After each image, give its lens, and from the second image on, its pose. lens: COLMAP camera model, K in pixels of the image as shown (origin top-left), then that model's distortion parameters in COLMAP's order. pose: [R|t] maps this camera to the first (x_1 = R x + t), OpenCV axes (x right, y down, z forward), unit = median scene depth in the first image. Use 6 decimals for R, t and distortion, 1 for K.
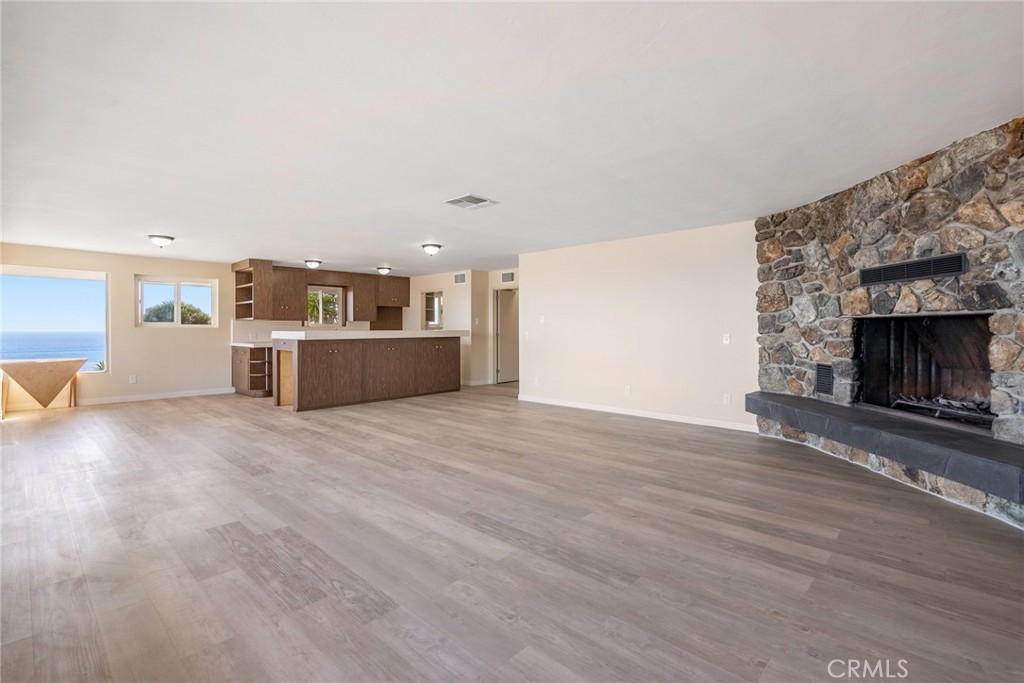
lens RADIAL K [[475.4, 0, 512.8], [0, 475.4, 326.8], [0, 0, 1]] dist [0.000347, 0.000076]
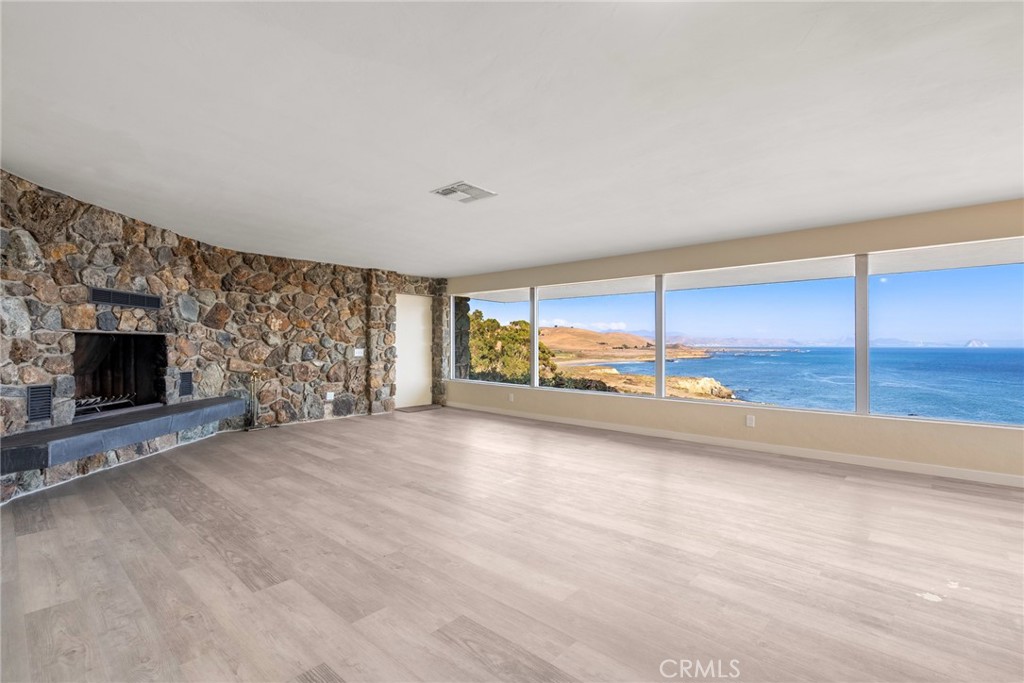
lens RADIAL K [[467.0, 0, 512.0], [0, 467.0, 341.5], [0, 0, 1]] dist [0.002069, 0.000461]
pose [[-0.999719, 0.000587, -0.023693, -0.180461], [0.000883, 0.999921, -0.012513, 0.014725], [0.023684, -0.012531, -0.999641, 2.170199]]
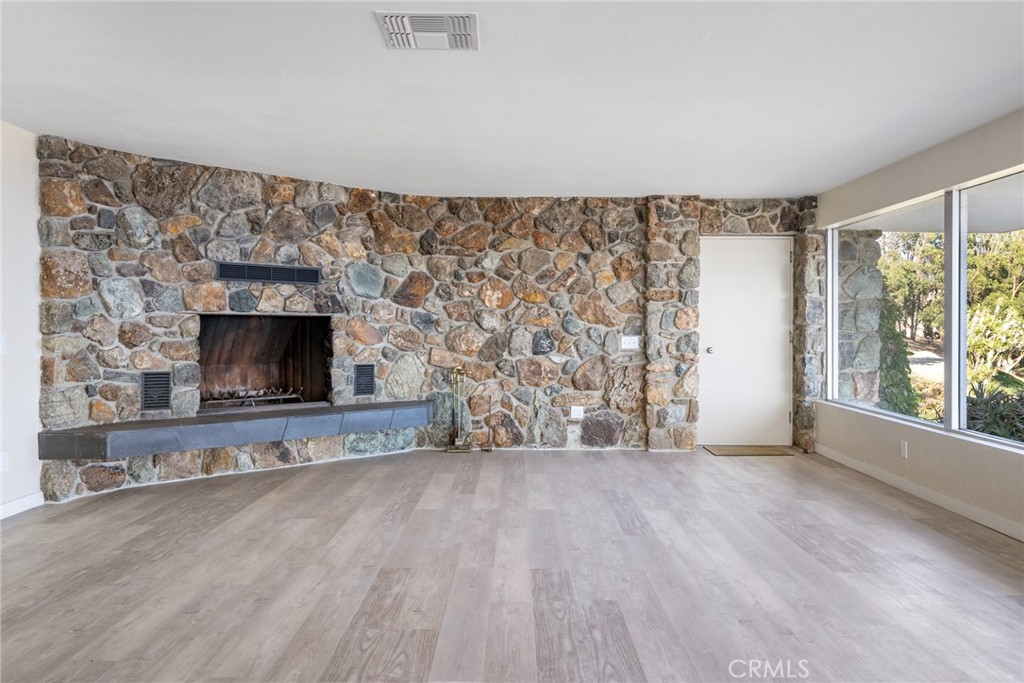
lens RADIAL K [[770.0, 0, 512.0], [0, 770.0, 341.5], [0, 0, 1]] dist [0.005243, 0.004060]
pose [[-0.685481, -0.010190, 0.728019, -0.775098], [-0.004963, 0.999944, 0.009323, 0.017041], [-0.728074, 0.002777, -0.685493, 1.696901]]
